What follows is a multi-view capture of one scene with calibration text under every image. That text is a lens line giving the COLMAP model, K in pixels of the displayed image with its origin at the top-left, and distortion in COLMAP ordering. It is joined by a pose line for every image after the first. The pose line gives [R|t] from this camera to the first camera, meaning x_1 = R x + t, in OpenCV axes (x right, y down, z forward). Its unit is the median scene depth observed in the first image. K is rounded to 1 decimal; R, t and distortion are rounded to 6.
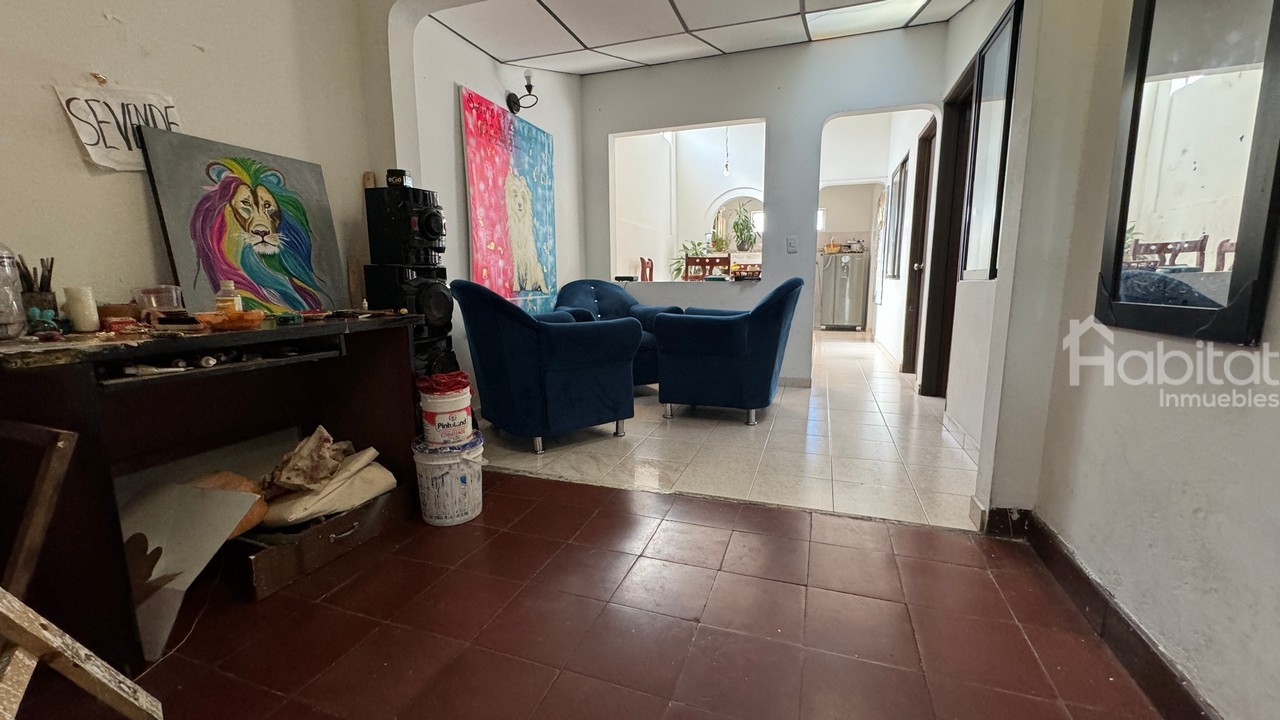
lens RADIAL K [[509.4, 0, 642.1], [0, 509.4, 356.6], [0, 0, 1]] dist [-0.001890, -0.000032]
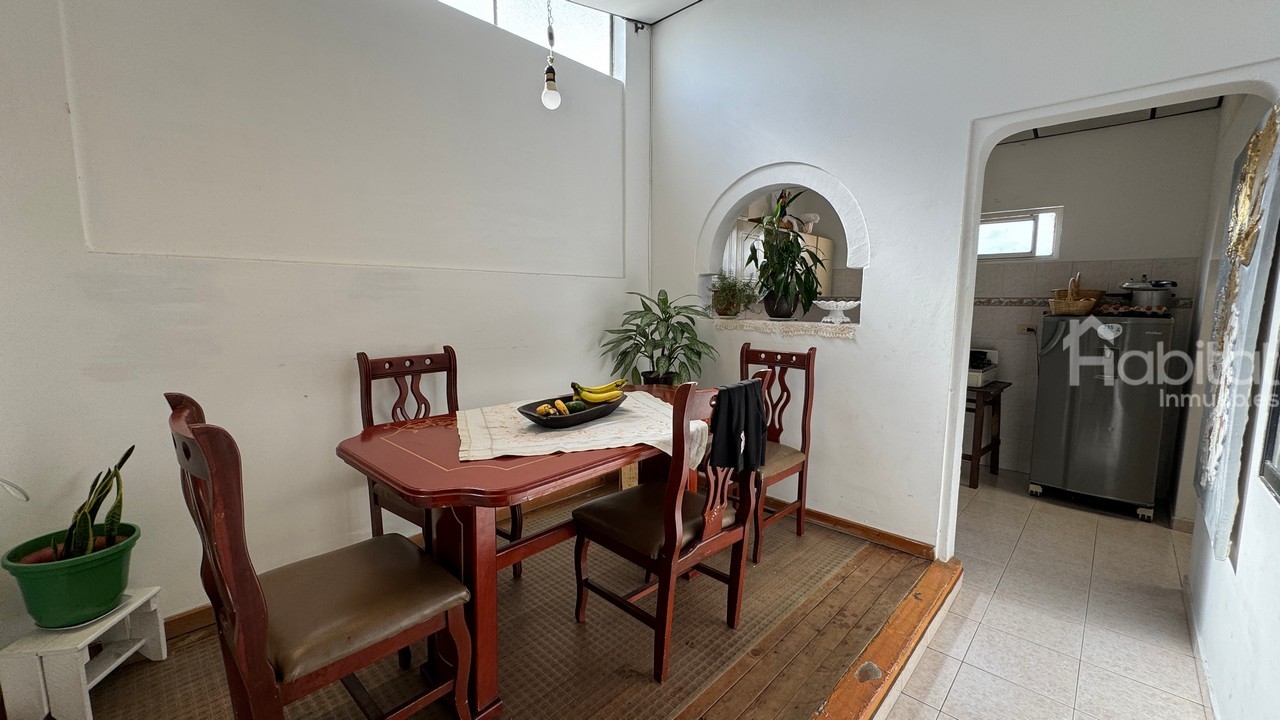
lens RADIAL K [[509.4, 0, 642.2], [0, 509.4, 360.4], [0, 0, 1]] dist [-0.001890, -0.000032]
pose [[0.912010, 0.060153, -0.405733, 0.513988], [-0.073886, 0.997100, -0.018254, -0.299172], [0.403458, 0.046625, 0.913809, 1.109784]]
